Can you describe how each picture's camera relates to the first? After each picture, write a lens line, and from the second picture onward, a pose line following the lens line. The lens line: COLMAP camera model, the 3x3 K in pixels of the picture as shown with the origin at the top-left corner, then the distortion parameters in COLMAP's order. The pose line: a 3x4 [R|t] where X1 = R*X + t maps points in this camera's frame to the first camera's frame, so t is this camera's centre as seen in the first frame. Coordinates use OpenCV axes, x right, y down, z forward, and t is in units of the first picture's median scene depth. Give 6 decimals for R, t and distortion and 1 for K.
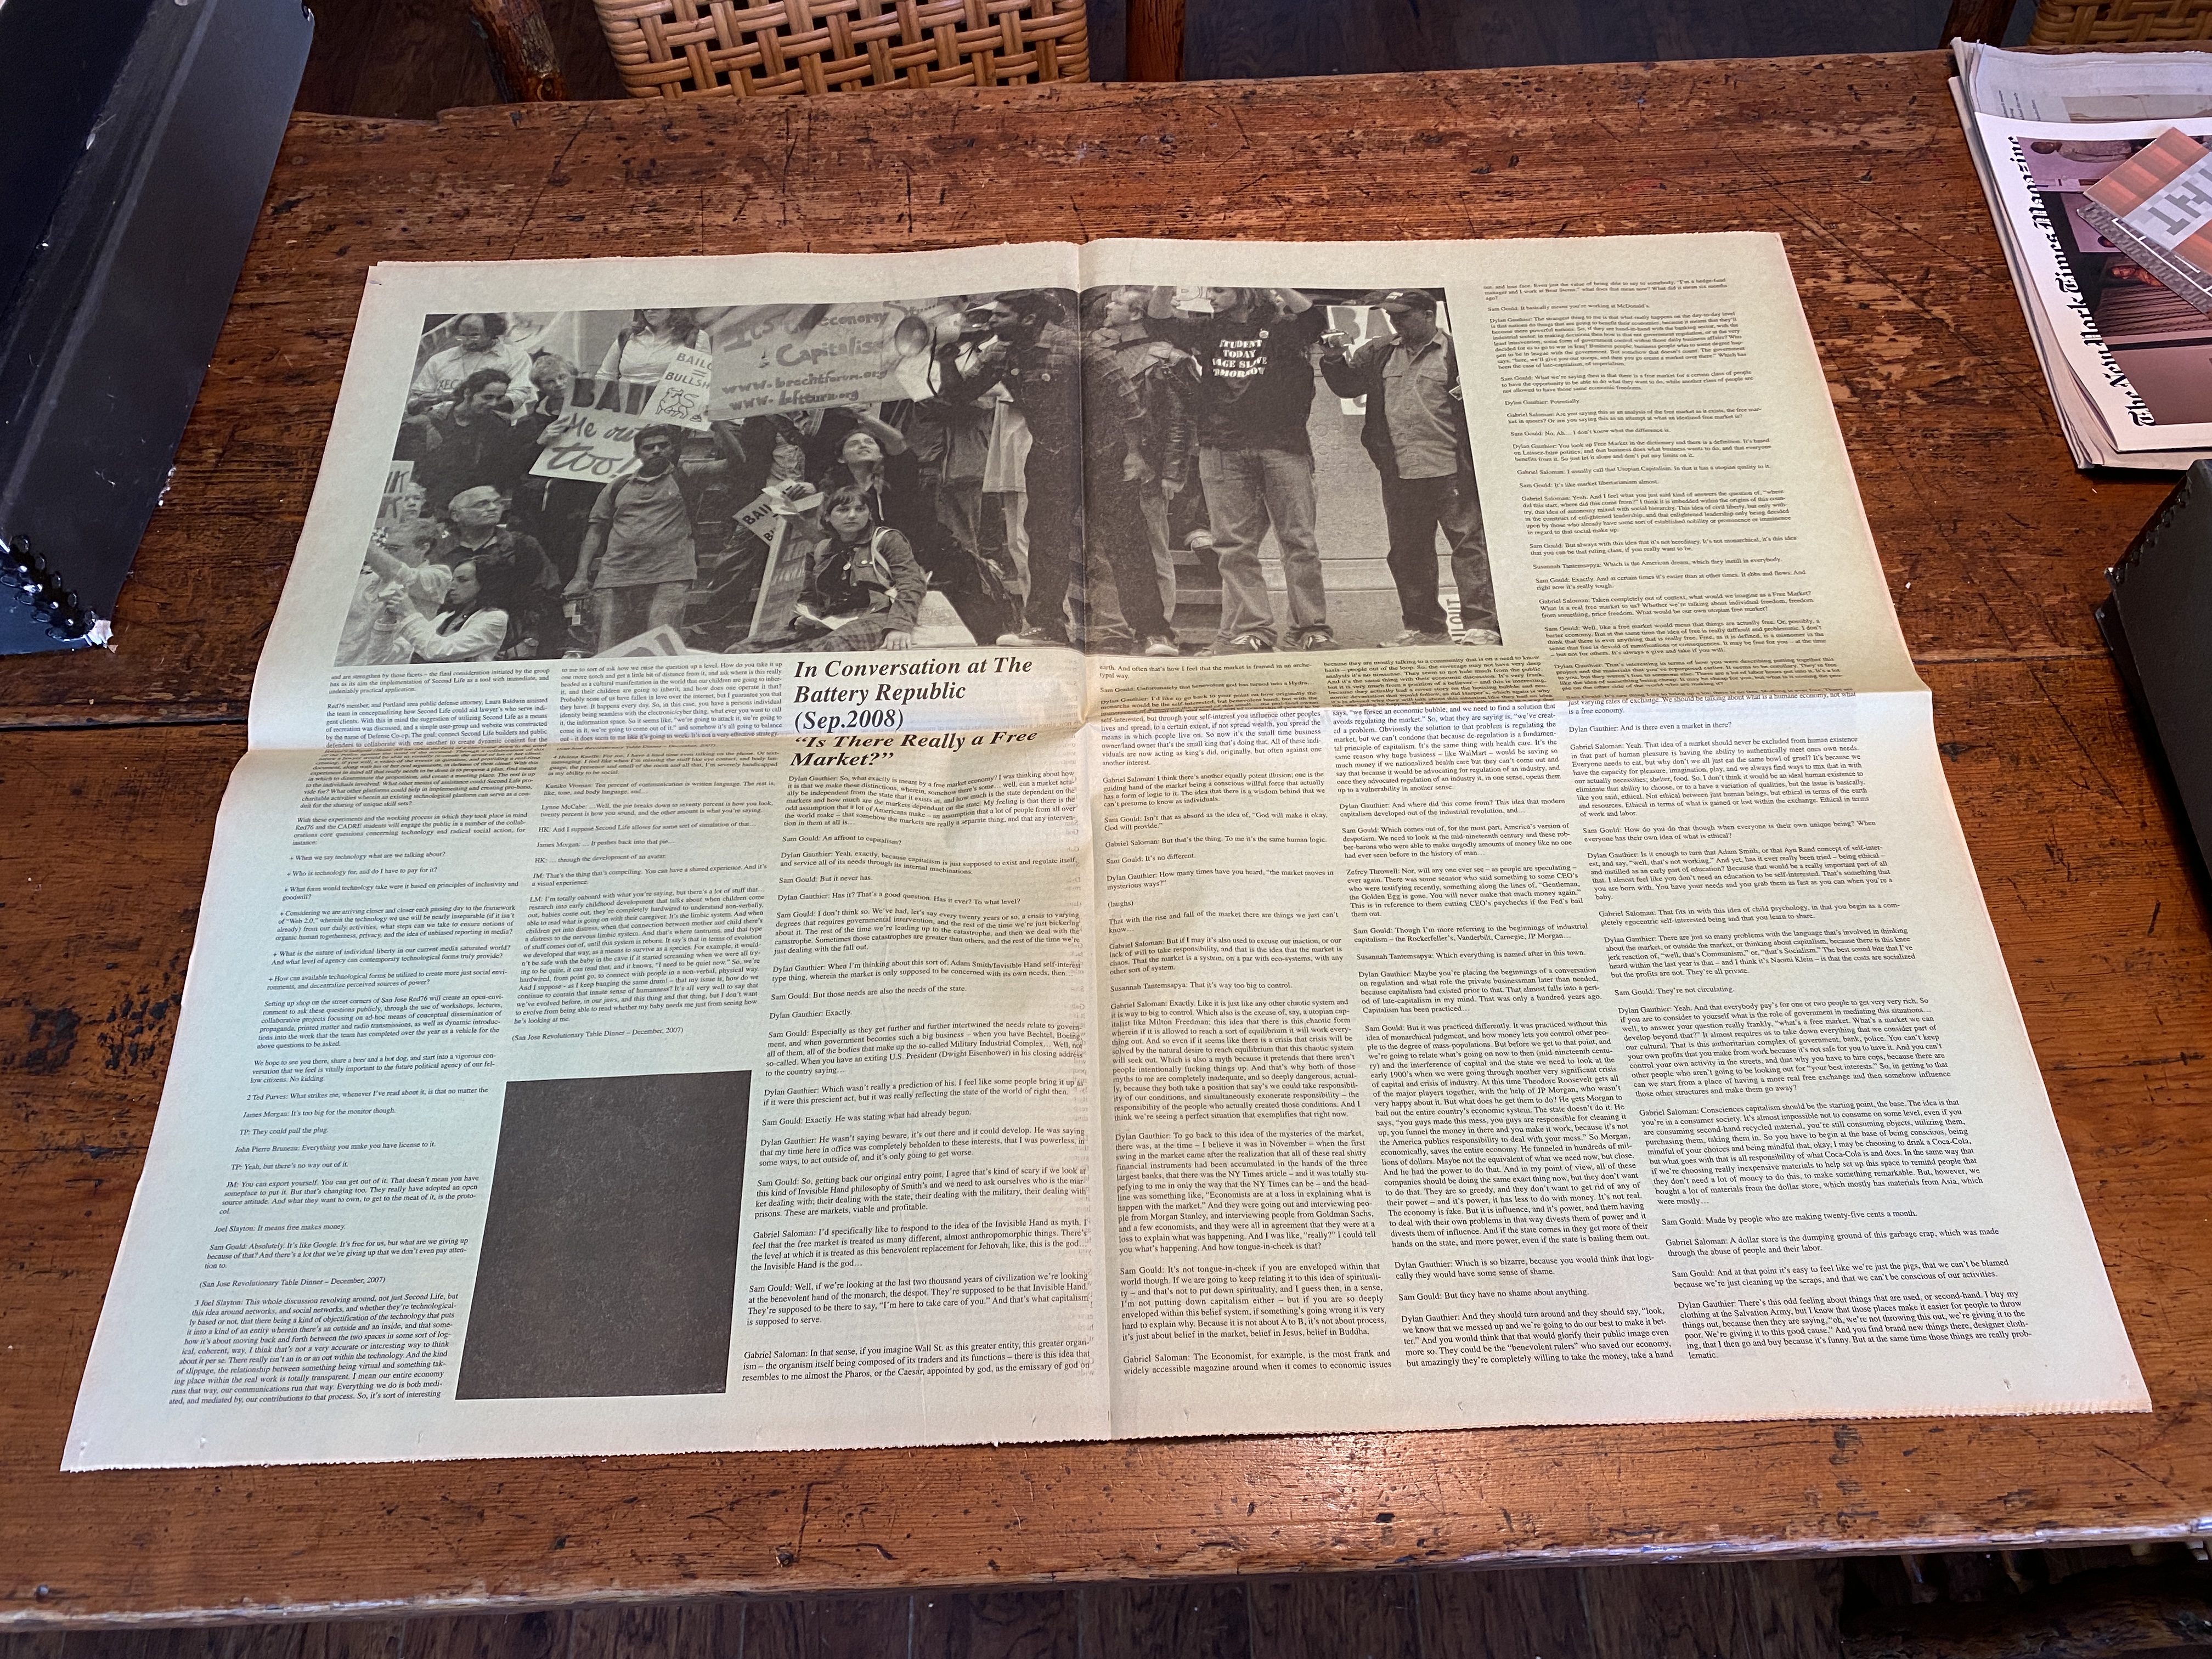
lens RADIAL K [[1727.3, 0, 1111.7], [0, 1727.3, 817.3], [0, 0, 1]] dist [-0.004637, 0.005046]
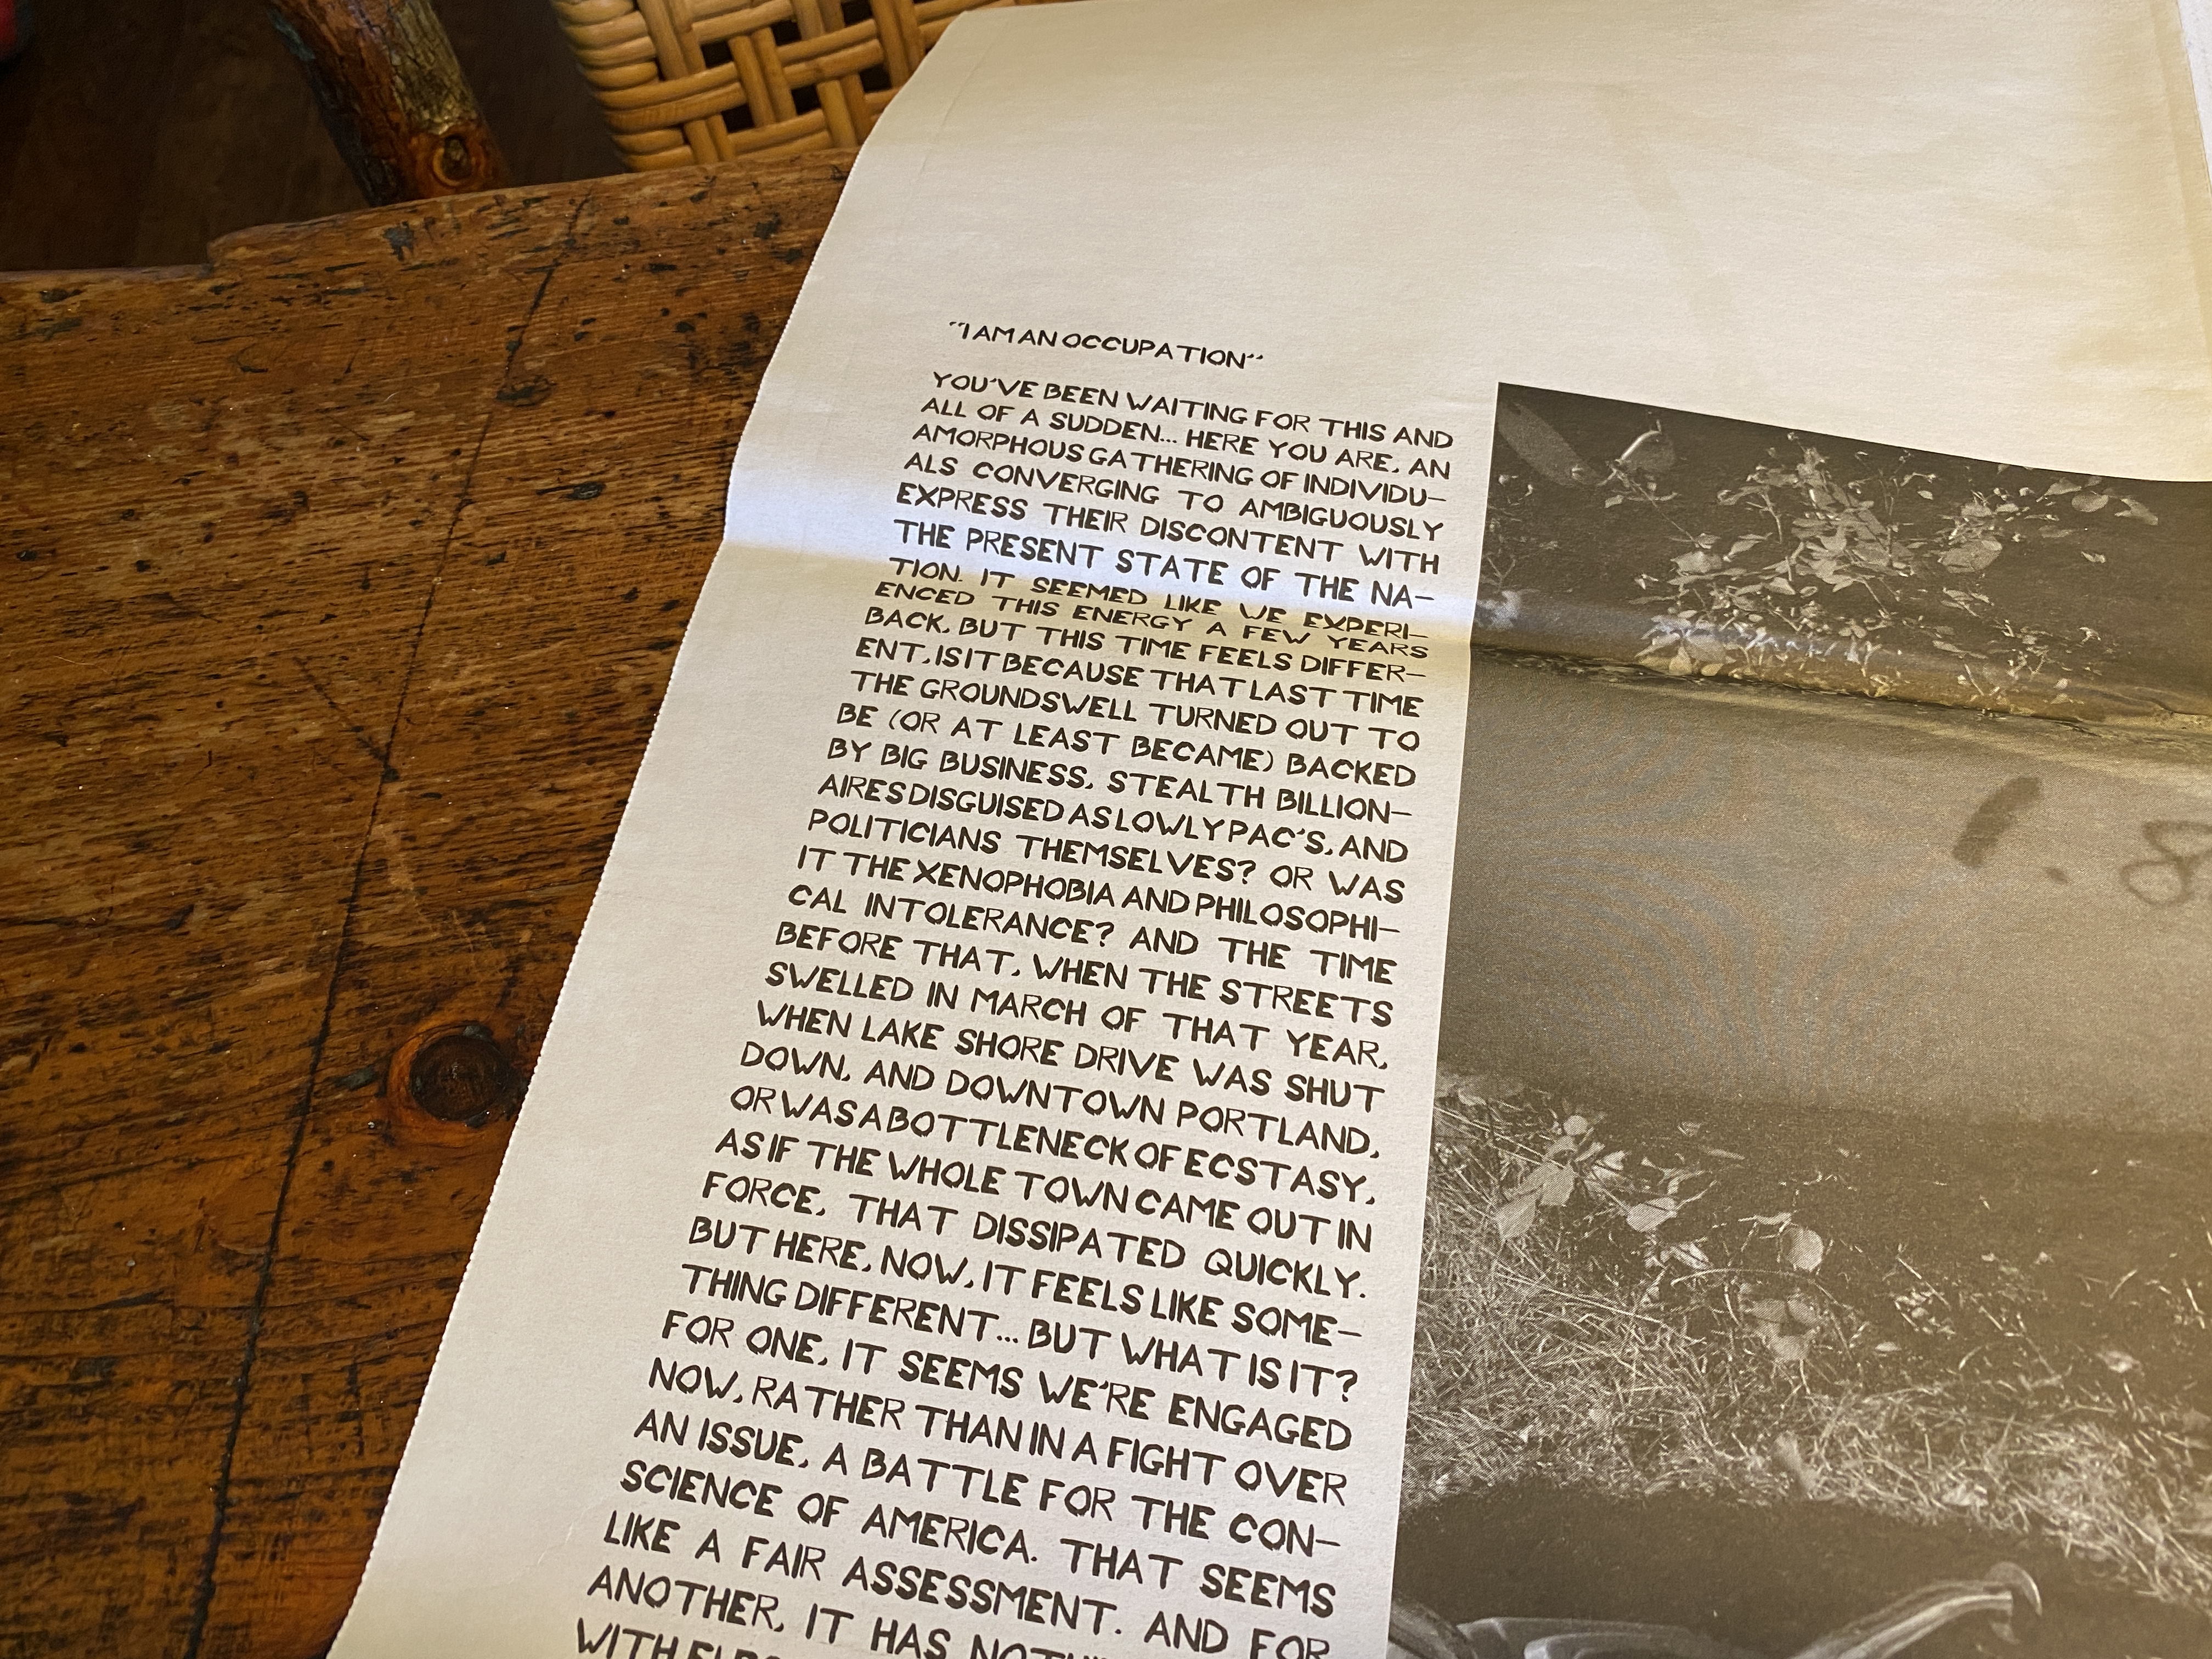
lens RADIAL K [[1727.3, 0, 1094.8], [0, 1727.3, 815.3], [0, 0, 1]] dist [-0.004637, 0.005046]
pose [[0.994408, -0.102363, 0.025988, -0.214640], [0.102128, 0.994718, 0.010250, -0.268659], [-0.026900, -0.007538, 0.999610, 0.610664]]
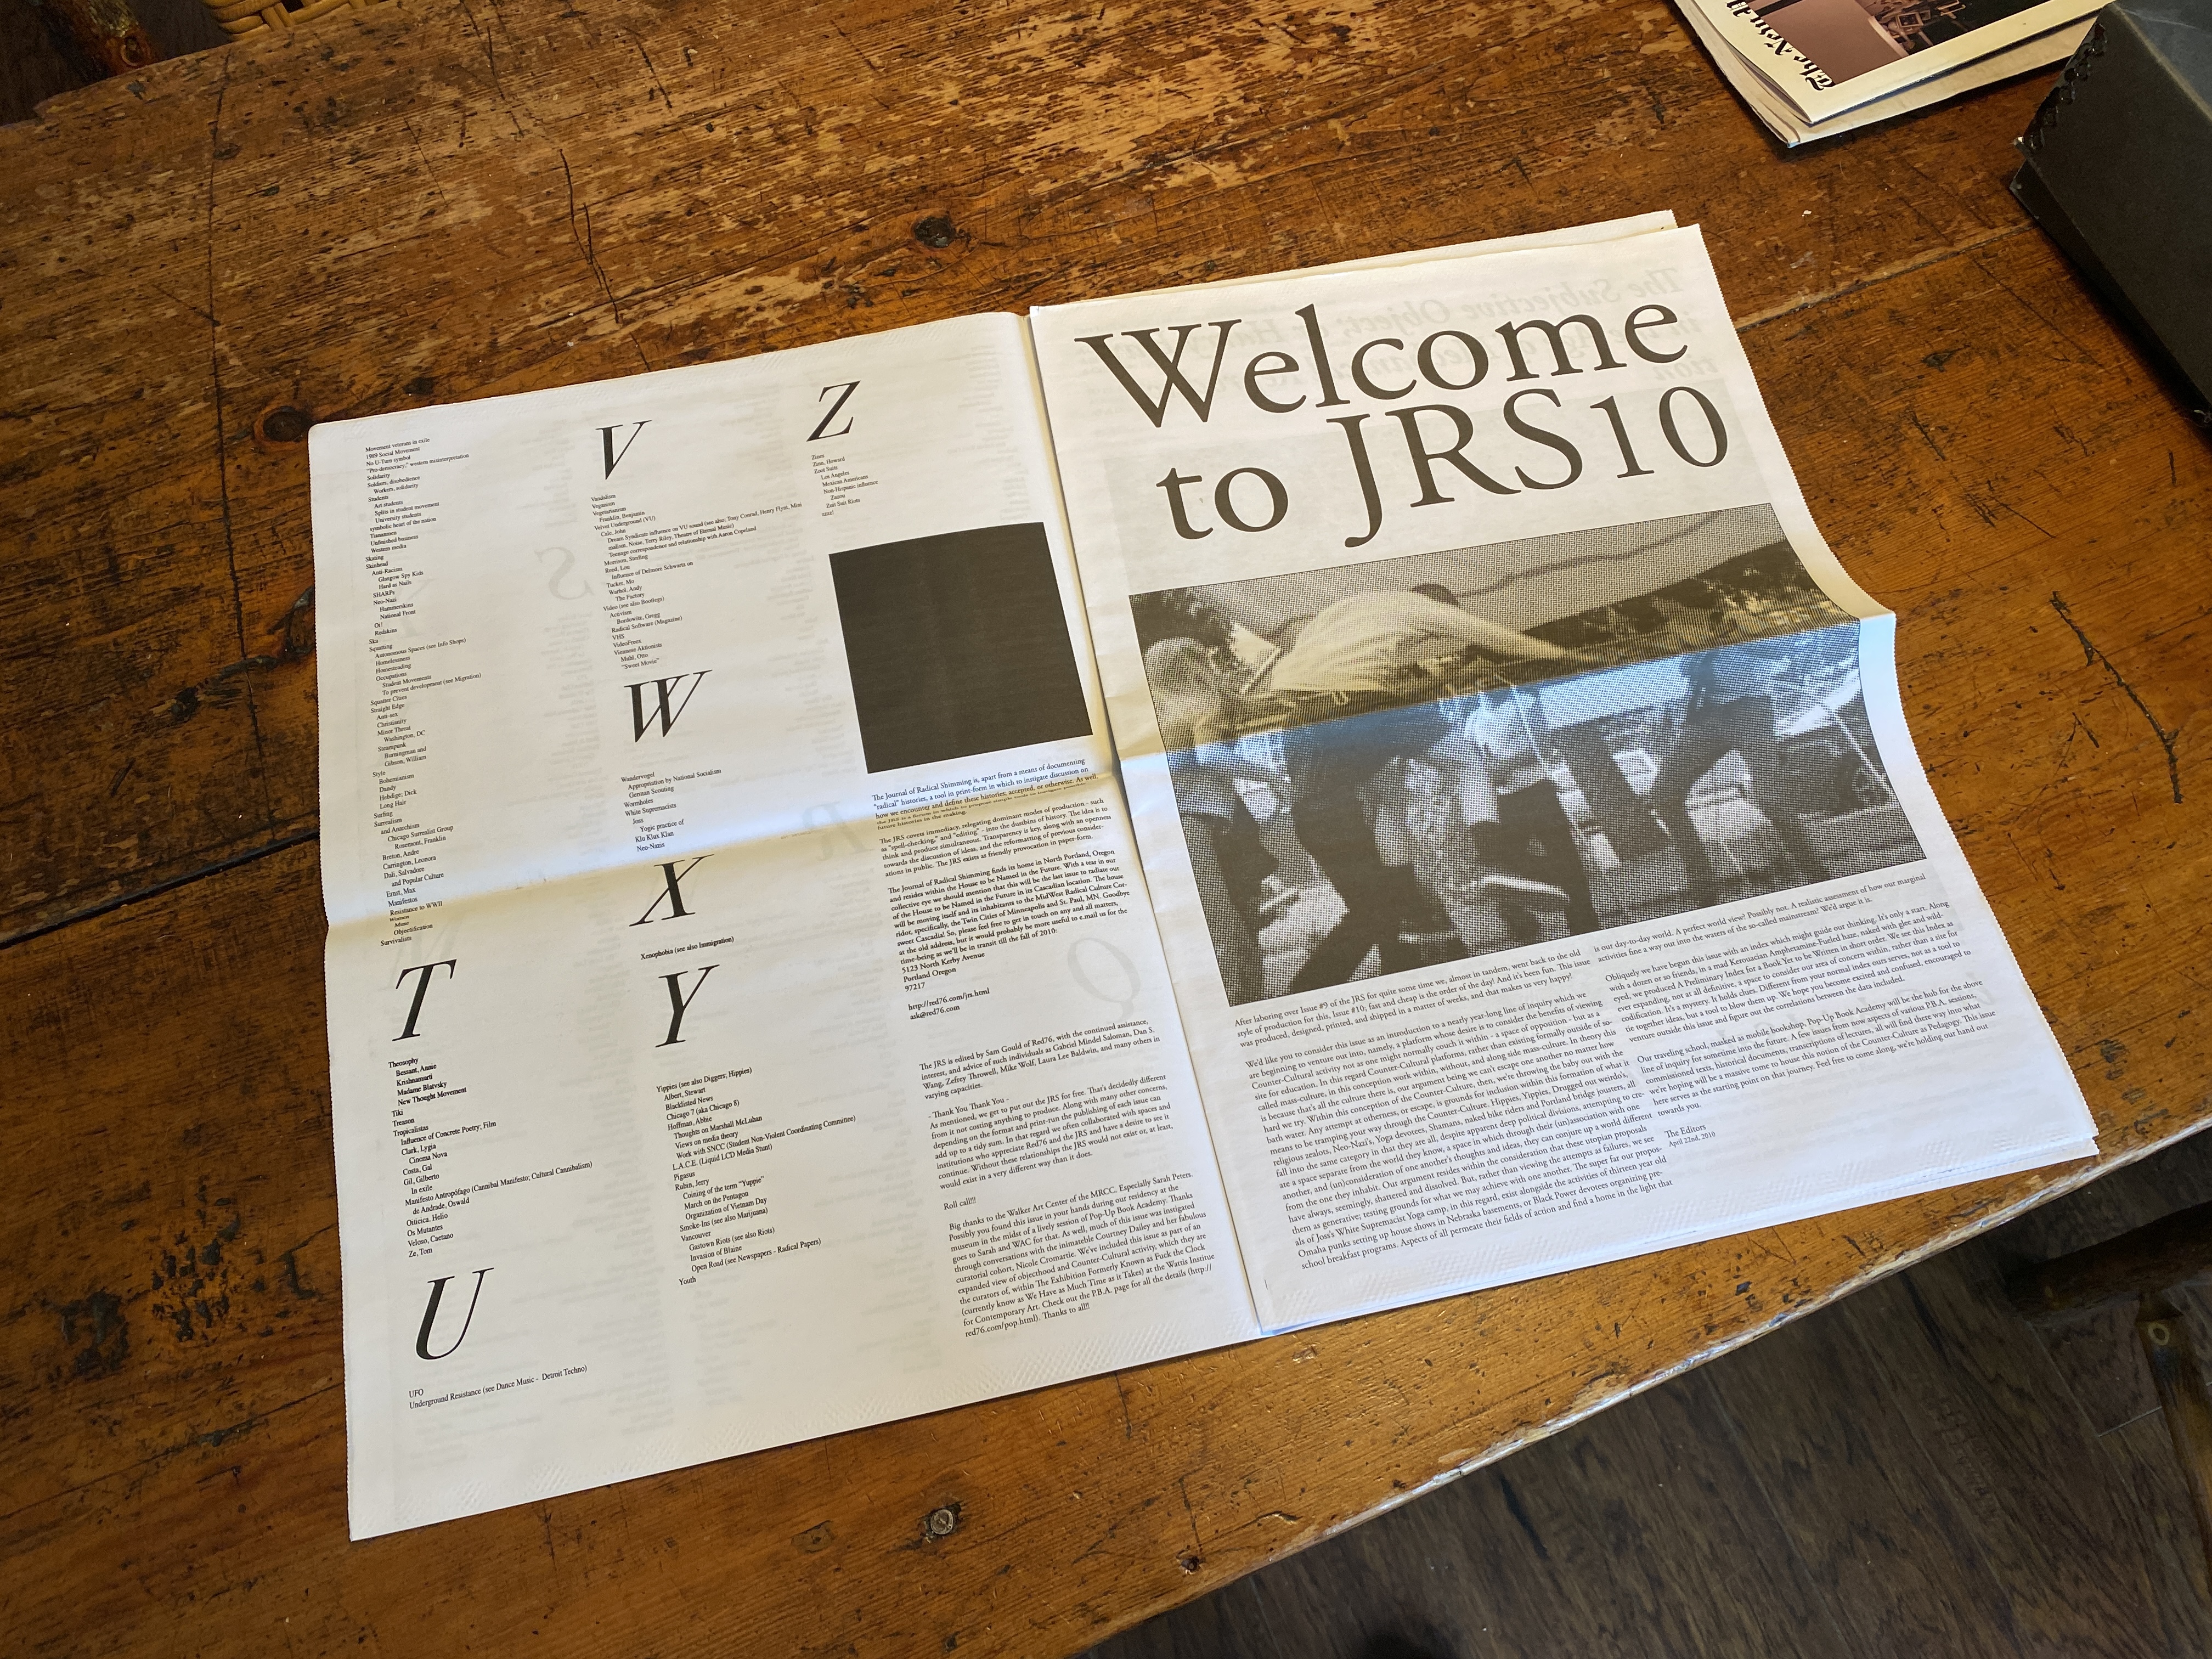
lens RADIAL K [[1727.3, 0, 1101.3], [0, 1727.3, 814.8], [0, 0, 1]] dist [-0.004637, 0.005046]
pose [[0.935015, -0.316470, 0.159980, -0.165264], [0.297550, 0.945603, 0.131524, -0.054400], [-0.192901, -0.075375, 0.978319, 0.089184]]
